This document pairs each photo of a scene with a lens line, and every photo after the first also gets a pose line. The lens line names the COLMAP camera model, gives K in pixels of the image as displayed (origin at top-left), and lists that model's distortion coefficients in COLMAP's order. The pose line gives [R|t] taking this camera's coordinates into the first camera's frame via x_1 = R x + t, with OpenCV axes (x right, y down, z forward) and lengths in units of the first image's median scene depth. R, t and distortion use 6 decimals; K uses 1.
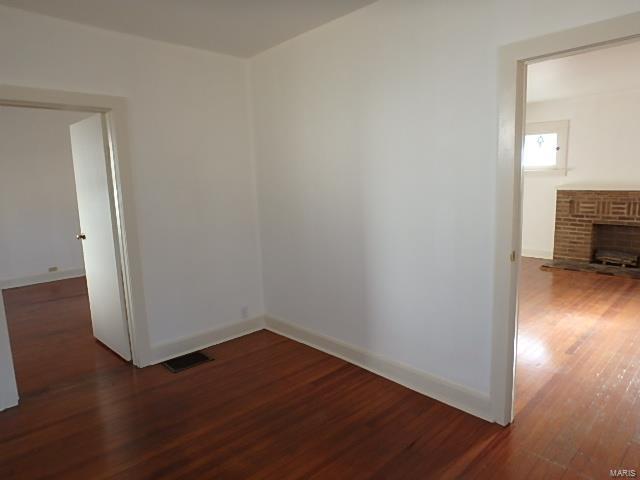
lens RADIAL K [[395.1, 0, 319.2], [0, 395.1, 238.2], [0, 0, 1]] dist [-0.030055, -0.000618]
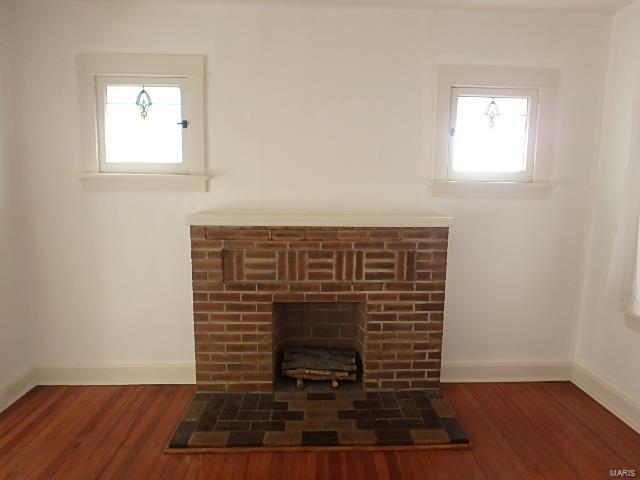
lens RADIAL K [[395.1, 0, 327.5], [0, 395.1, 241.0], [0, 0, 1]] dist [-0.030055, -0.000618]
pose [[0.648173, -0.061179, 0.759032, 0.408804], [0.083615, 0.996458, 0.008914, -0.103069], [-0.756889, 0.057689, 0.650992, 0.657757]]
